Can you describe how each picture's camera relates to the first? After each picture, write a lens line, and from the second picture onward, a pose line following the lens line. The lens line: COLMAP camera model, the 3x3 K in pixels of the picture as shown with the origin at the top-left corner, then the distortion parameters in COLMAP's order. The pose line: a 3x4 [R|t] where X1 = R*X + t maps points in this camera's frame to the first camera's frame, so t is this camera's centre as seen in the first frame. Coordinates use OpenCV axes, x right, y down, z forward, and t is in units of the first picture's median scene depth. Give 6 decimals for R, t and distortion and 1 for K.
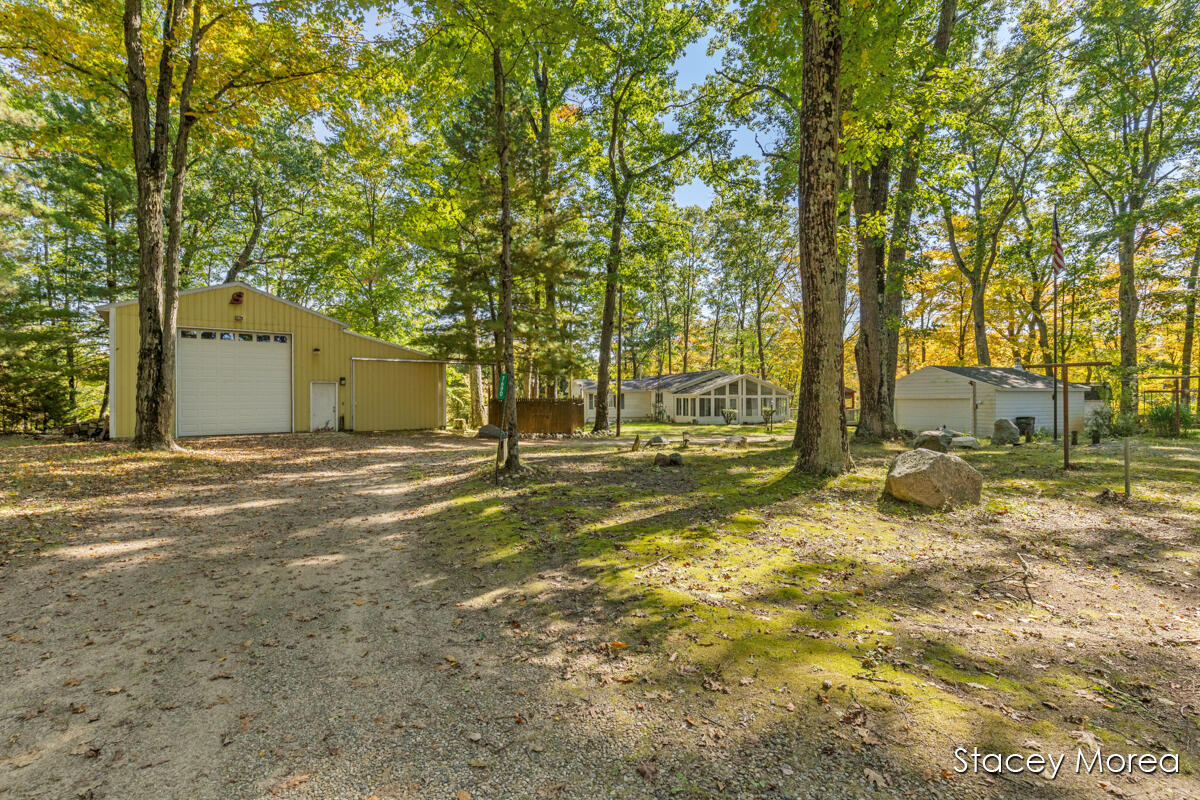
lens RADIAL K [[585.5, 0, 602.4], [0, 585.5, 403.8], [0, 0, 1]] dist [-0.000951, -0.000021]
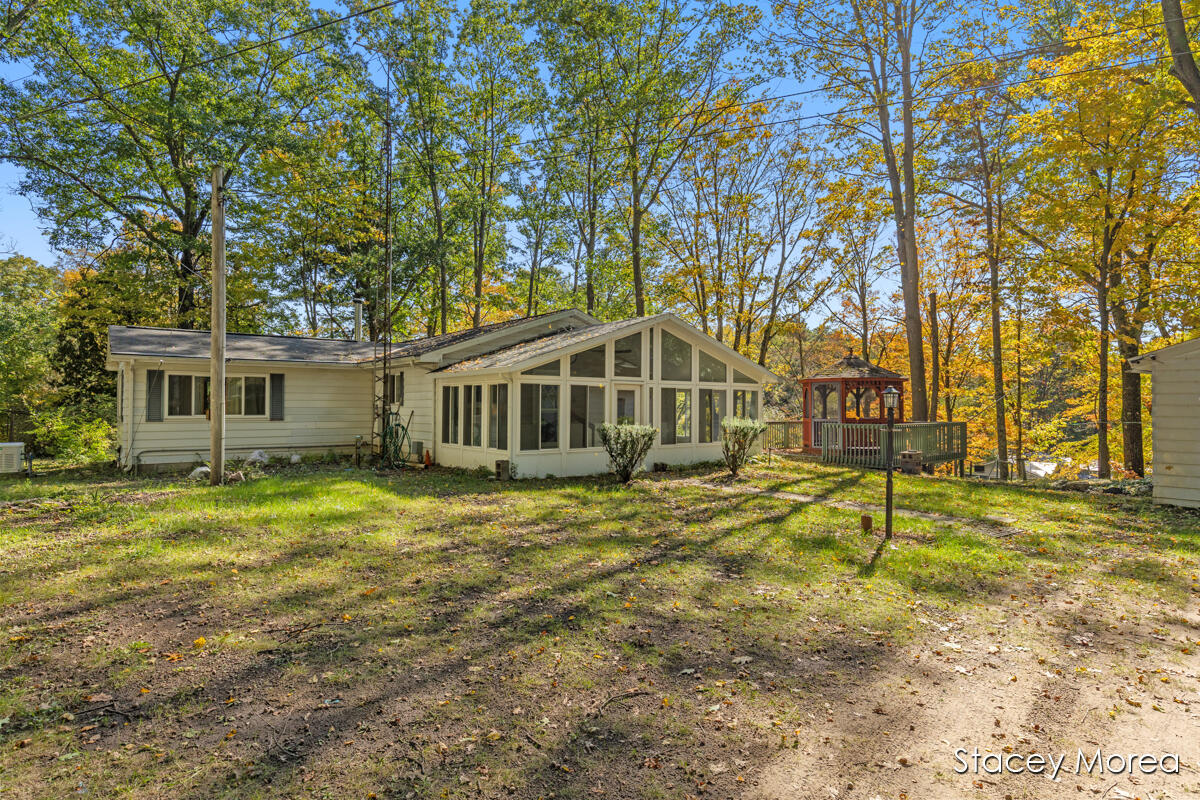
lens RADIAL K [[696.9, 0, 600.6], [0, 696.9, 405.7], [0, 0, 1]] dist [0.001395, 0.000038]
pose [[0.950797, 0.012348, 0.309567, 0.096043], [-0.008296, 0.999862, -0.014403, 0.005178], [-0.309702, 0.011126, 0.950769, 0.652893]]
